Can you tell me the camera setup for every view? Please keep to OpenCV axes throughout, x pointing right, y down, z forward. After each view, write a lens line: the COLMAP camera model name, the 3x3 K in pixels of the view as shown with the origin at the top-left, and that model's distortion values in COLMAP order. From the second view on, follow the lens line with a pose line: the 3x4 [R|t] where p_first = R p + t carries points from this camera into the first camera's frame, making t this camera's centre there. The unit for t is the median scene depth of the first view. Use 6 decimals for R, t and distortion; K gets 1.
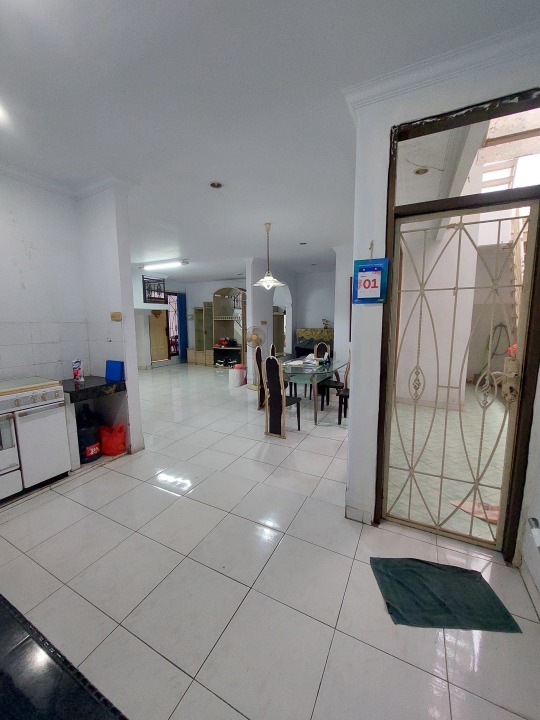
lens RADIAL K [[288.0, 0, 269.4], [0, 288.0, 360.0], [0, 0, 1]] dist [0.000053, -0.000021]
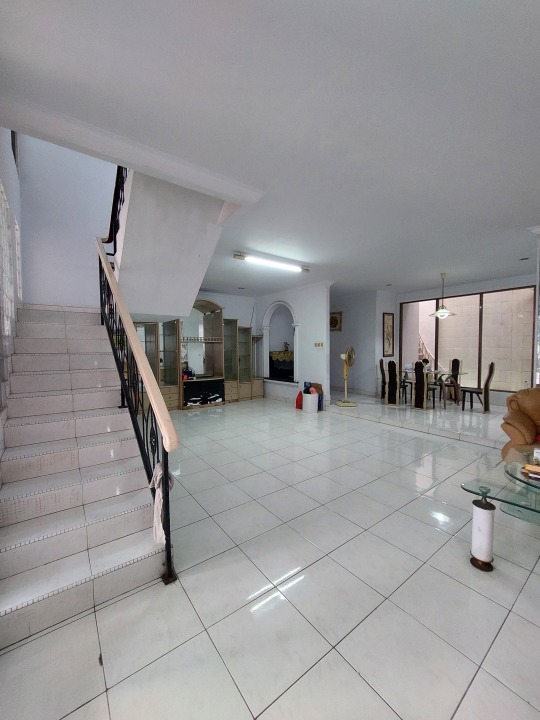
lens RADIAL K [[288.0, 0, 269.7], [0, 288.0, 360.8], [0, 0, 1]] dist [0.000053, -0.000021]
pose [[0.449379, -0.037991, 0.892533, -0.733487], [0.122840, 0.992233, -0.019613, -0.053181], [-0.884856, 0.118452, 0.450555, 0.512469]]
